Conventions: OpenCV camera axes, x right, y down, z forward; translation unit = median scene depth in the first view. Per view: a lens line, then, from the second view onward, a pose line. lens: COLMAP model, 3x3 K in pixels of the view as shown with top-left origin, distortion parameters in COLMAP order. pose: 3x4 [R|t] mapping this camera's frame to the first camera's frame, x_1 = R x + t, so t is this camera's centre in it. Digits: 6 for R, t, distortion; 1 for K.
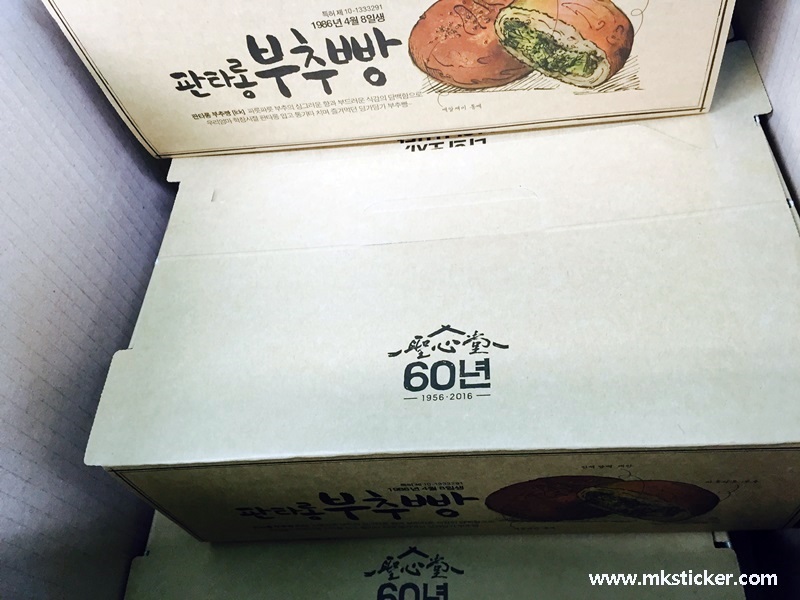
lens RADIAL K [[692.5, 0, 397.2], [0, 692.5, 298.8], [0, 0, 1]] dist [0.031664, -0.013286]
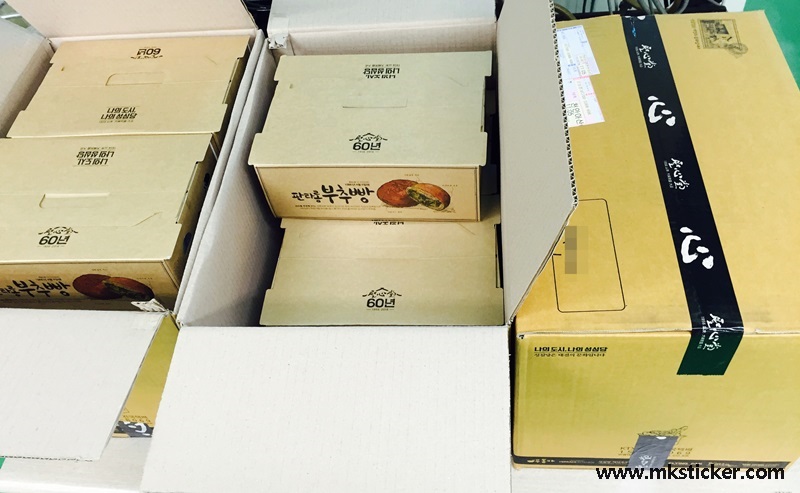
lens RADIAL K [[672.1, 0, 401.7], [0, 672.1, 250.7], [0, 0, 1]] dist [0.010017, -0.031909]
pose [[0.995925, 0.073983, 0.051575, -0.007200], [-0.070067, 0.994794, -0.074001, 0.082060], [-0.056782, 0.070086, 0.995924, -1.783579]]
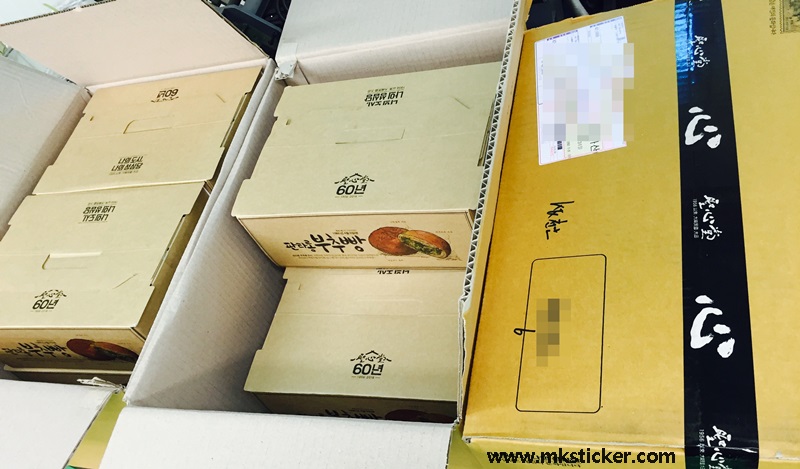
lens RADIAL K [[673.6, 0, 403.8], [0, 673.6, 286.0], [0, 0, 1]] dist [0.004194, -0.026730]
pose [[0.977081, 0.056929, -0.205115, 0.649877], [-0.056843, 0.998363, 0.006319, -0.214824], [0.205139, 0.005485, 0.978717, -1.390576]]
